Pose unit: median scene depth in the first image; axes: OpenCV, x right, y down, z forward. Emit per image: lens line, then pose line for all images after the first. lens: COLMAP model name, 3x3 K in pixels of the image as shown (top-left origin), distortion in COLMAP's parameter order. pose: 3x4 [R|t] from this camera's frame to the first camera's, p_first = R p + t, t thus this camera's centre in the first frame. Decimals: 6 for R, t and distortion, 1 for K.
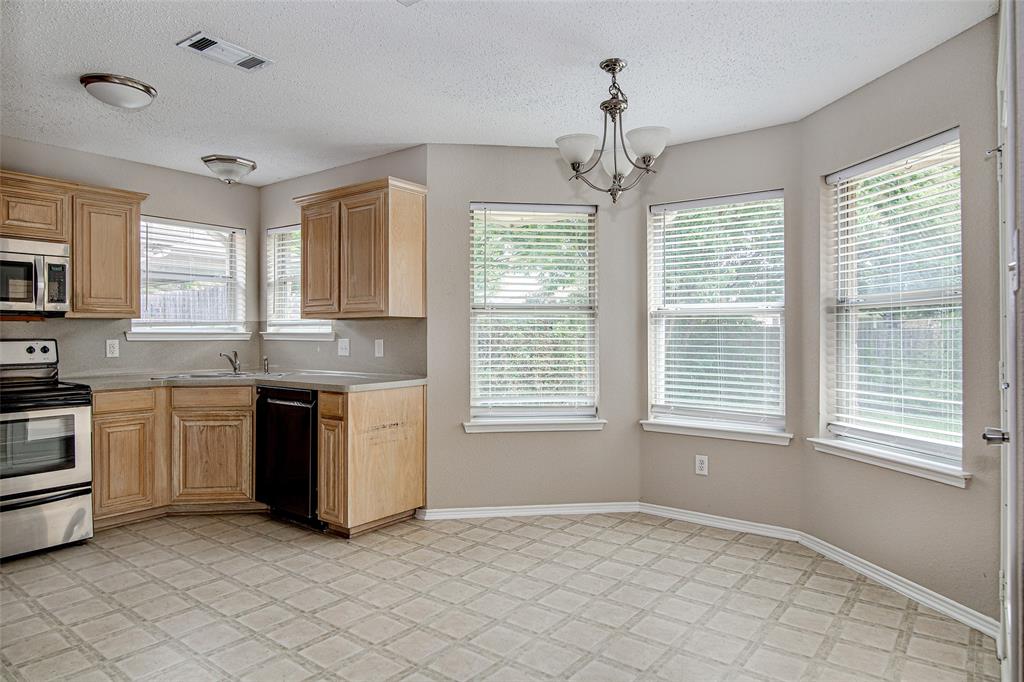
lens RADIAL K [[616.0, 0, 510.8], [0, 616.0, 334.0], [0, 0, 1]] dist [0.003894, 0.000362]
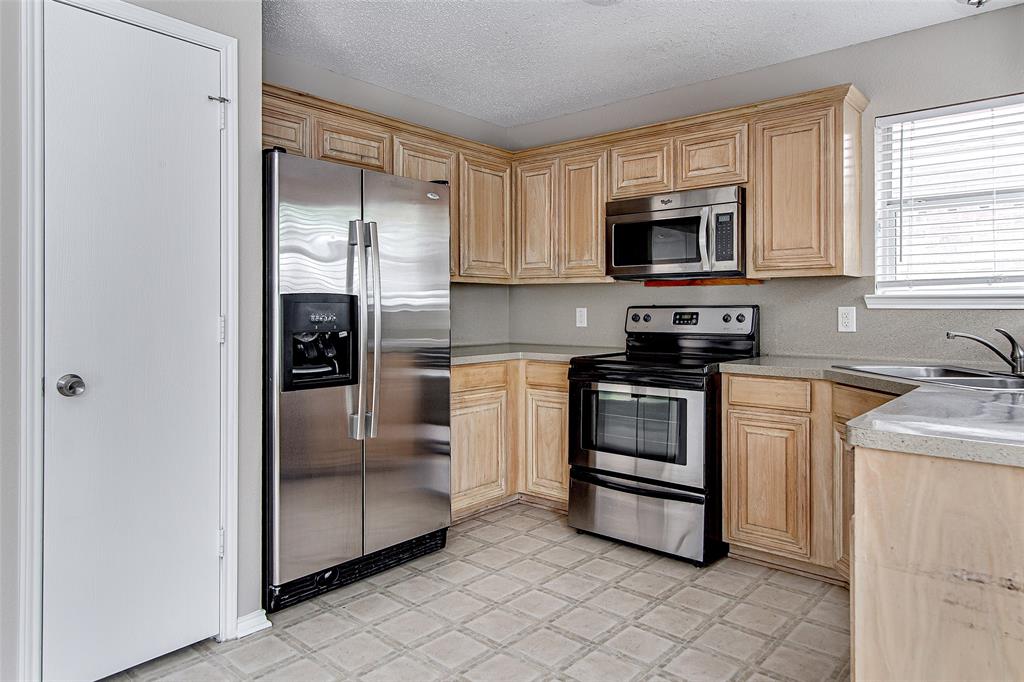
lens RADIAL K [[653.6, 0, 513.6], [0, 653.6, 308.7], [0, 0, 1]] dist [-0.000187, 0.000412]
pose [[-0.077158, 0.004758, -0.997008, 0.136135], [0.002414, 0.999987, 0.004586, 0.007558], [0.997016, -0.002053, -0.077168, 0.740426]]
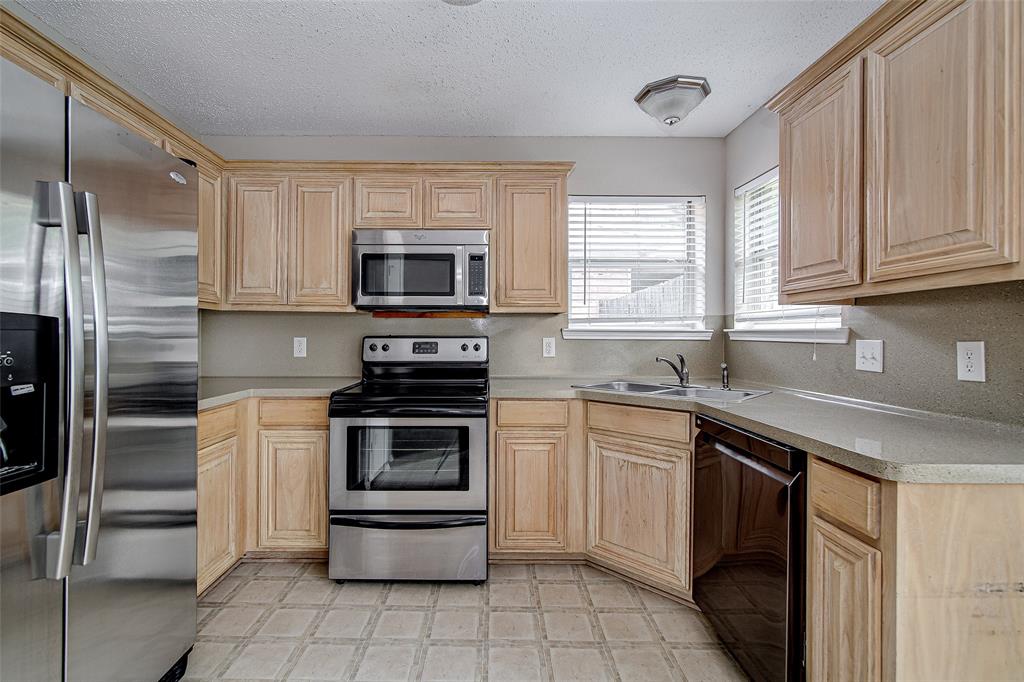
lens RADIAL K [[464.8, 0, 484.3], [0, 464.8, 333.3], [0, 0, 1]] dist [-0.003389, 0.000473]
pose [[0.593325, 0.000399, -0.804963, -0.167275], [-0.004450, 0.999986, -0.002784, 0.005561], [0.804951, 0.005234, 0.593318, 0.566663]]
